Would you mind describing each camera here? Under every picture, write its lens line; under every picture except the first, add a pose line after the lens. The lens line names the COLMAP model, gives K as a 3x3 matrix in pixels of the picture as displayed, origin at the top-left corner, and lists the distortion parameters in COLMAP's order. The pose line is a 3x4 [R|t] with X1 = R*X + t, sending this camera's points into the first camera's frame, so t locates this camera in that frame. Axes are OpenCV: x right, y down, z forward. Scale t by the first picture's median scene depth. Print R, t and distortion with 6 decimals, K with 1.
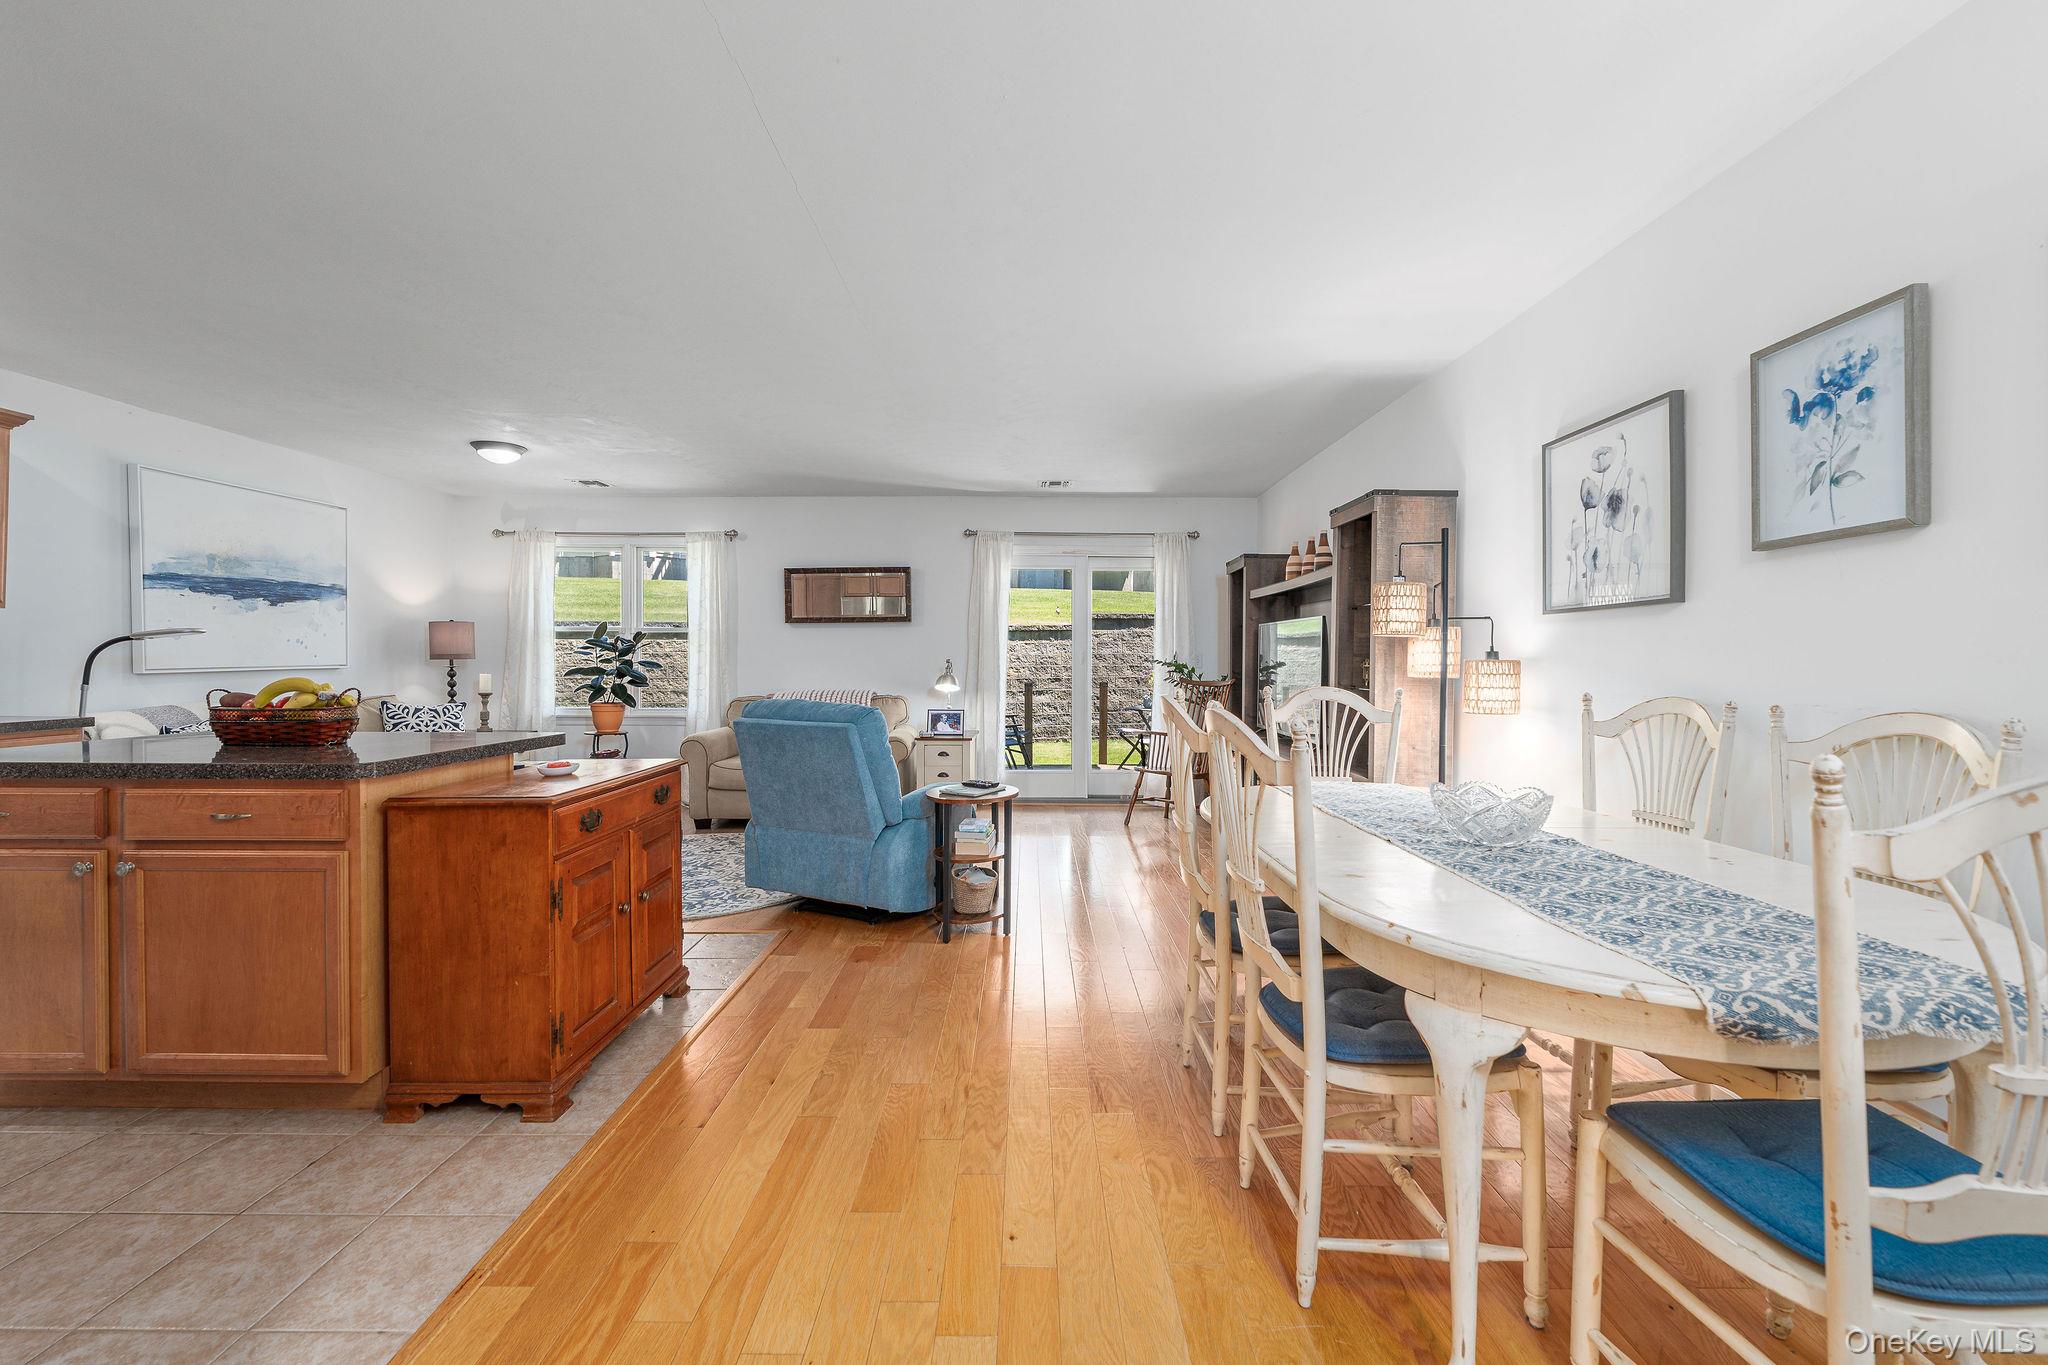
lens RADIAL K [[833.1, 0, 1025.5], [0, 833.1, 665.4], [0, 0, 1]] dist [-0.003163, -0.000407]
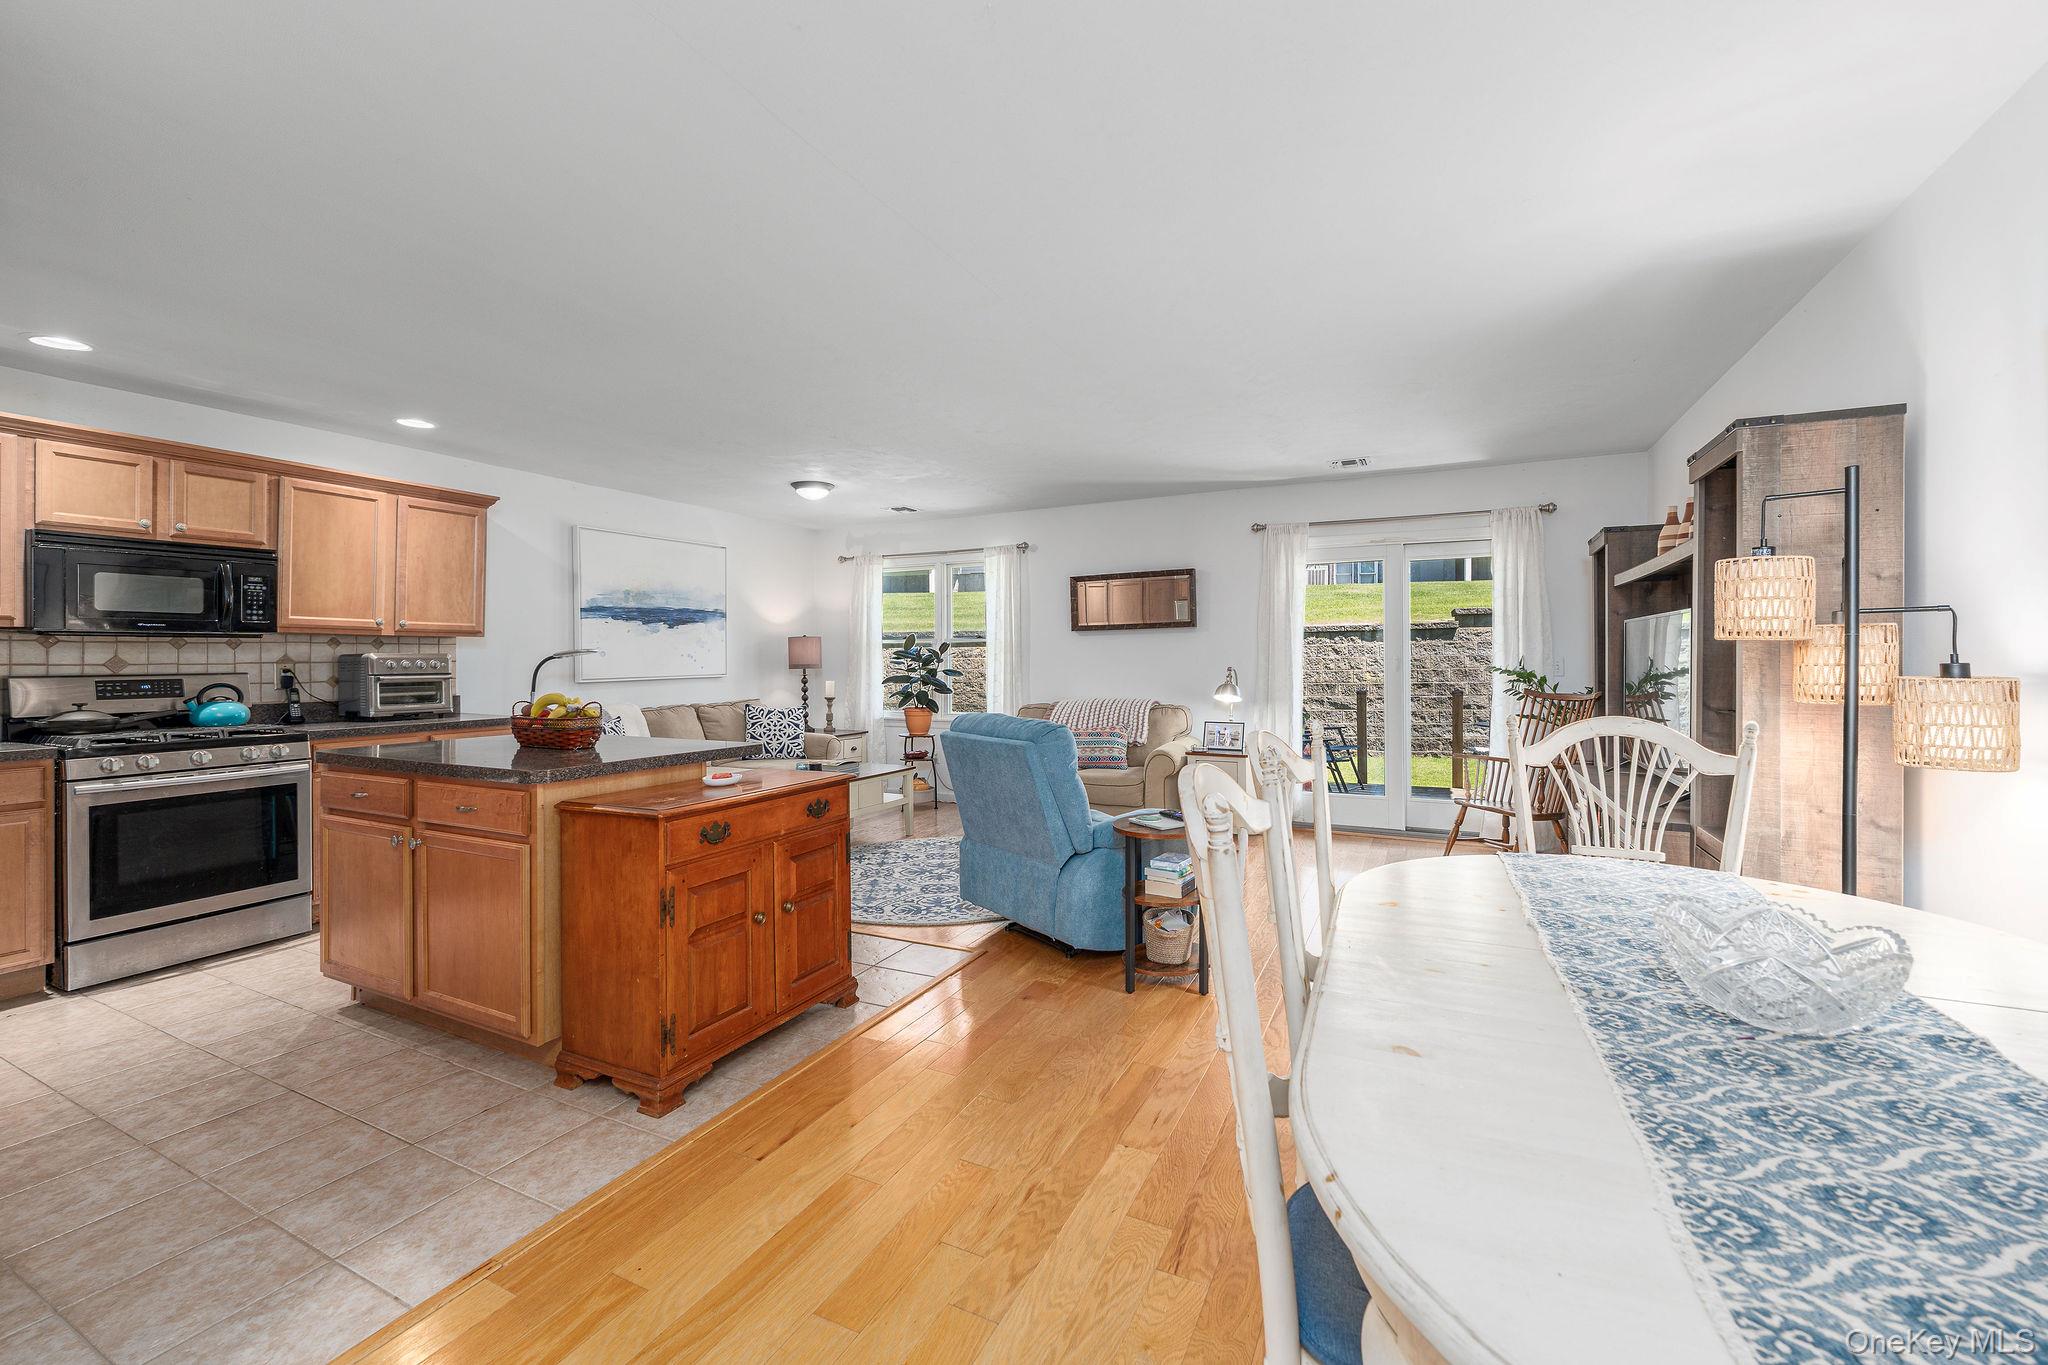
lens RADIAL K [[833.1, 0, 1027.4], [0, 833.1, 650.6], [0, 0, 1]] dist [-0.003163, -0.000407]
pose [[0.897382, -0.012762, -0.441070, 0.166849], [0.004260, 0.999786, -0.020262, -0.011848], [0.441234, 0.016303, 0.897244, 0.125647]]
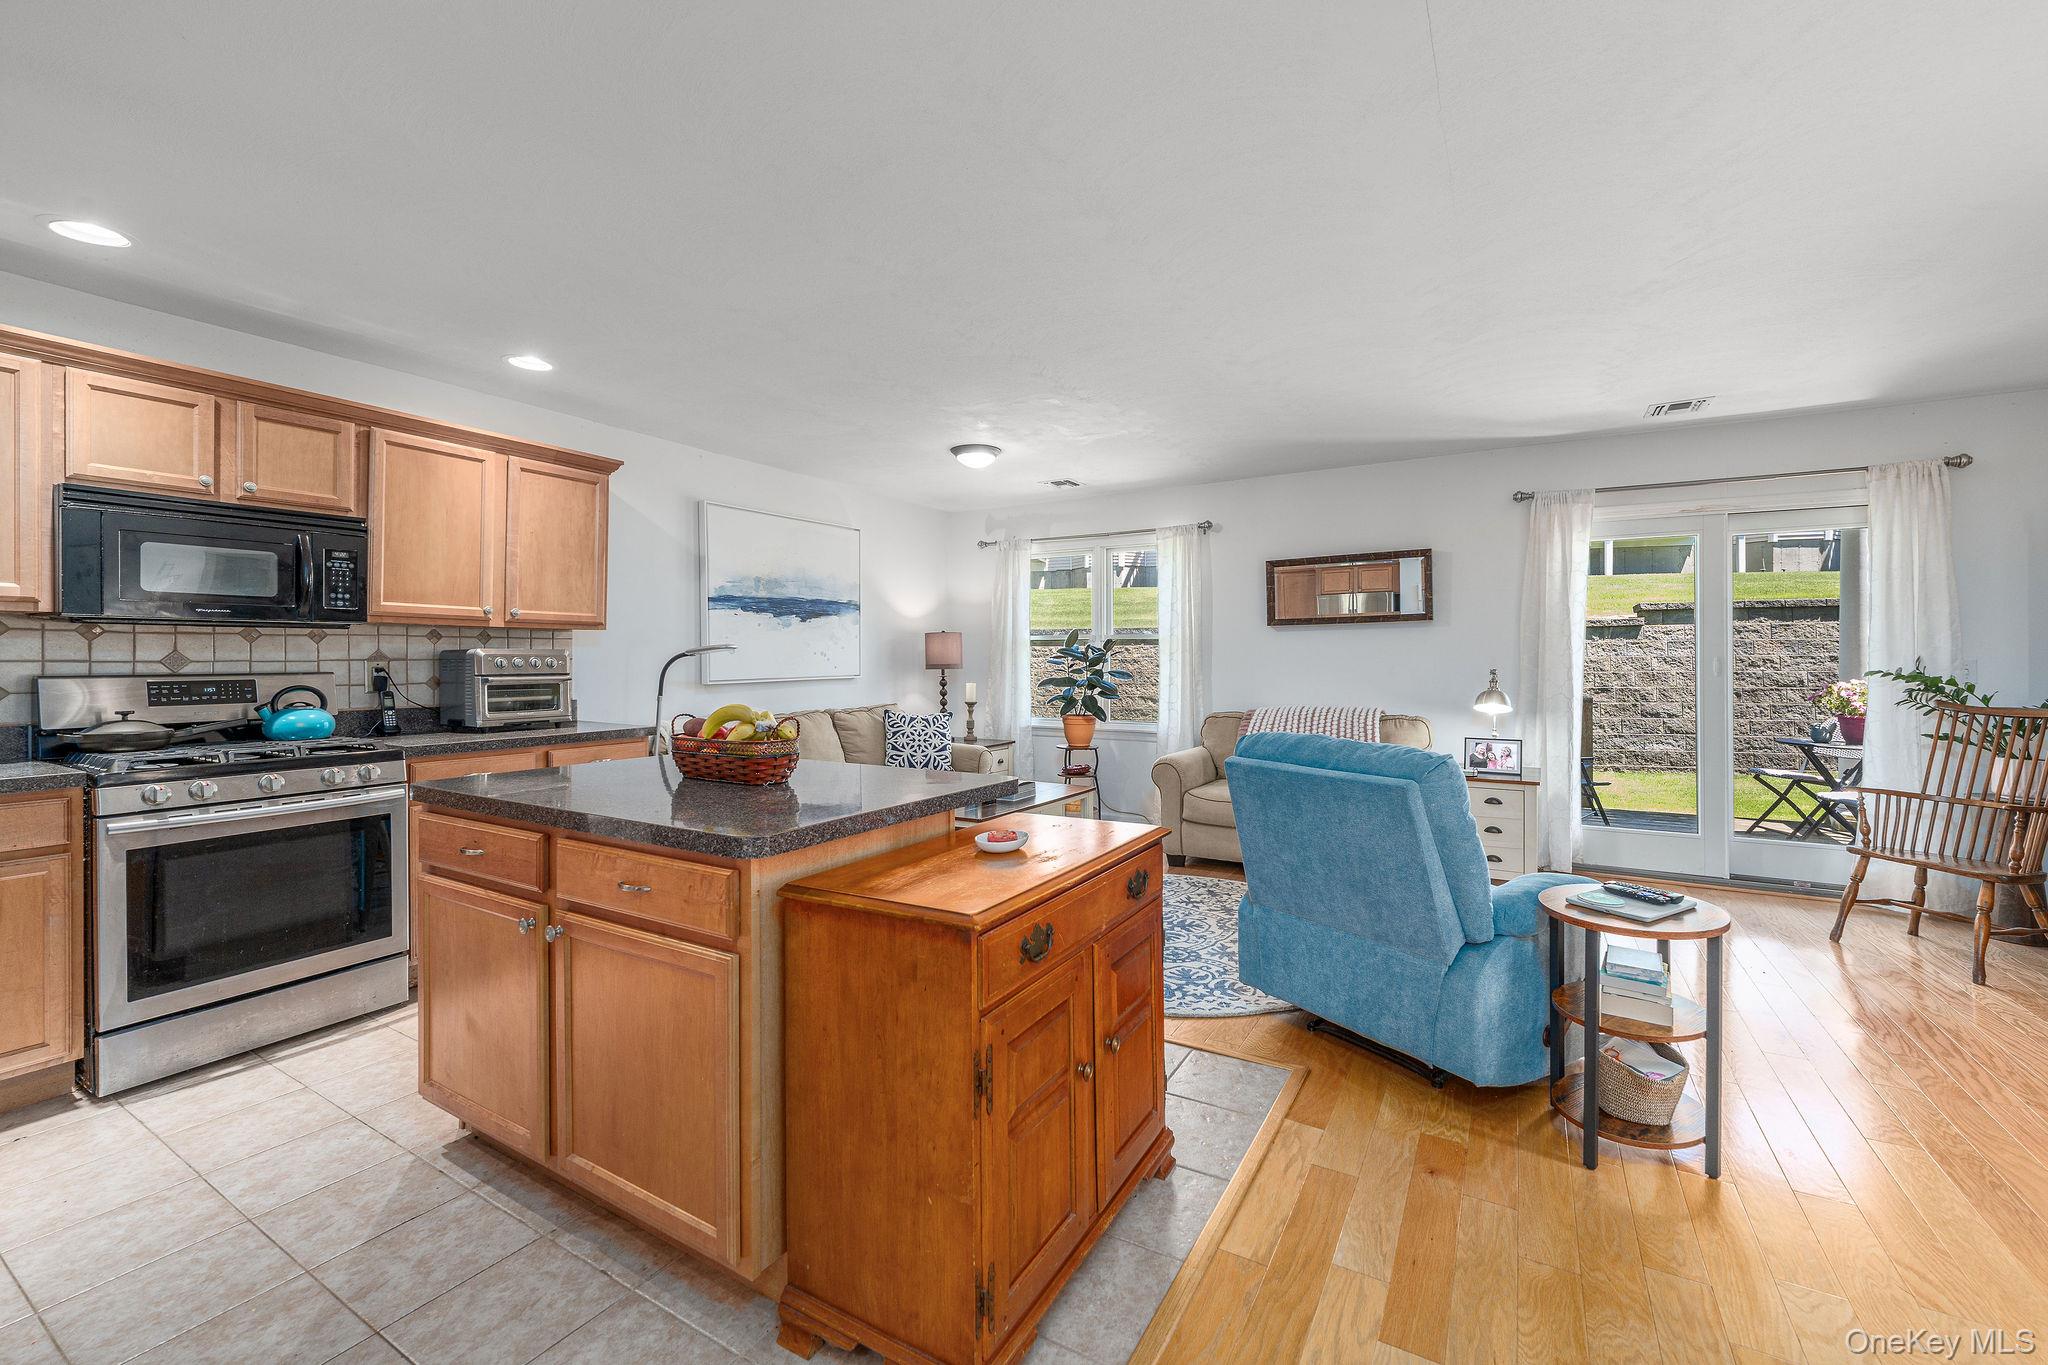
lens RADIAL K [[833.1, 0, 1033.9], [0, 833.1, 656.1], [0, 0, 1]] dist [-0.003163, -0.000407]
pose [[0.864705, -0.007559, -0.502223, -0.112699], [0.000443, 0.999898, -0.014286, -0.013222], [0.502279, 0.012130, 0.864620, 0.248121]]
